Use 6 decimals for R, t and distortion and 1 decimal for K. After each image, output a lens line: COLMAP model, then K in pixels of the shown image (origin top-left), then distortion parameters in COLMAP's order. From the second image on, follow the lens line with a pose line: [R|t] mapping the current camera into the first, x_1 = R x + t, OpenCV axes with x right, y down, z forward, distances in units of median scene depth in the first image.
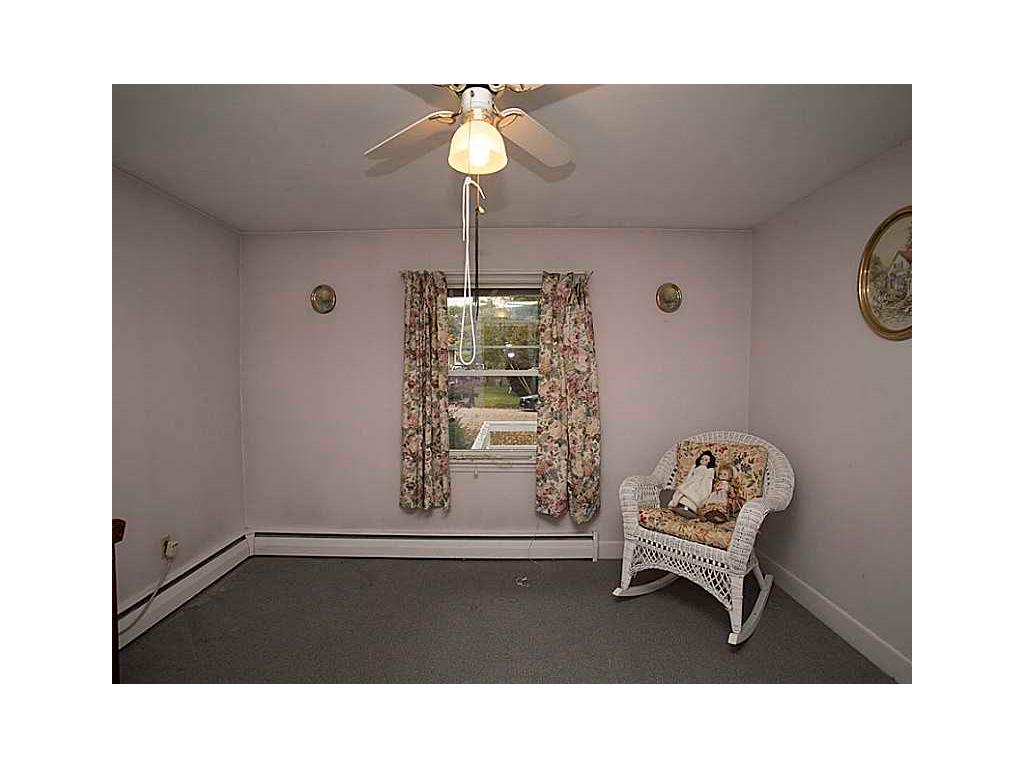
lens RADIAL K [[440.3, 0, 506.4], [0, 440.3, 385.3], [0, 0, 1]] dist [-0.070021, 0.037834]
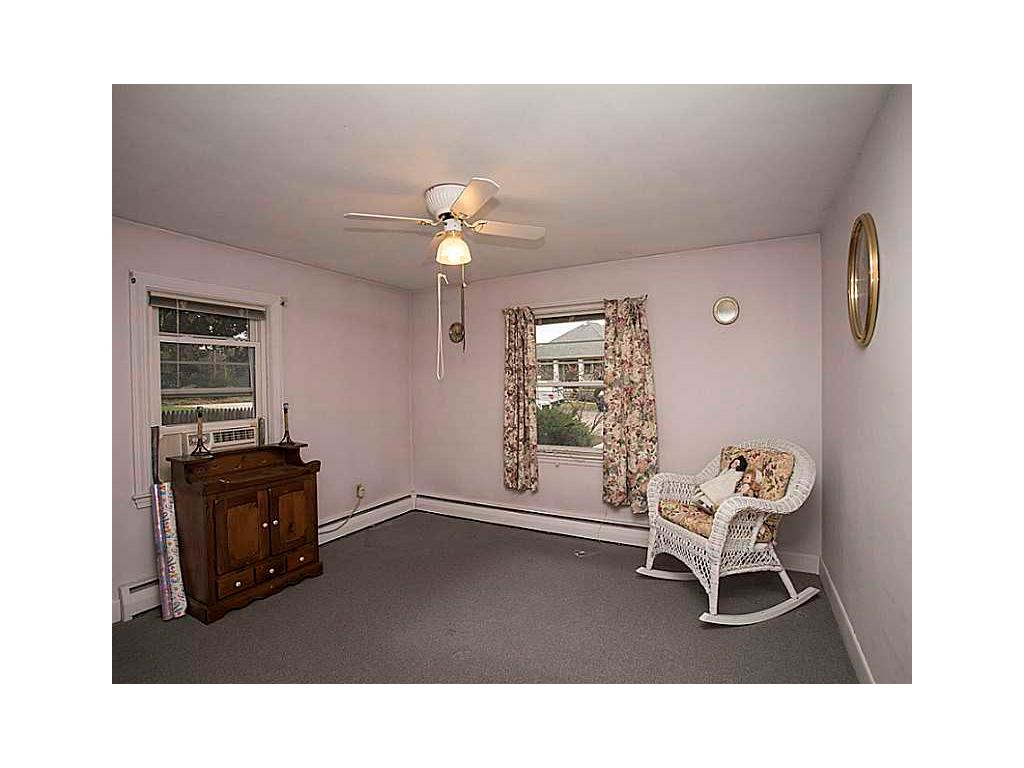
lens RADIAL K [[440.3, 0, 506.4], [0, 440.3, 385.3], [0, 0, 1]] dist [-0.070021, 0.037834]
pose [[0.878071, -0.008404, -0.478456, 0.414729], [-0.003793, 0.999692, -0.024521, 0.007173], [0.478515, 0.023346, 0.877769, -0.176368]]
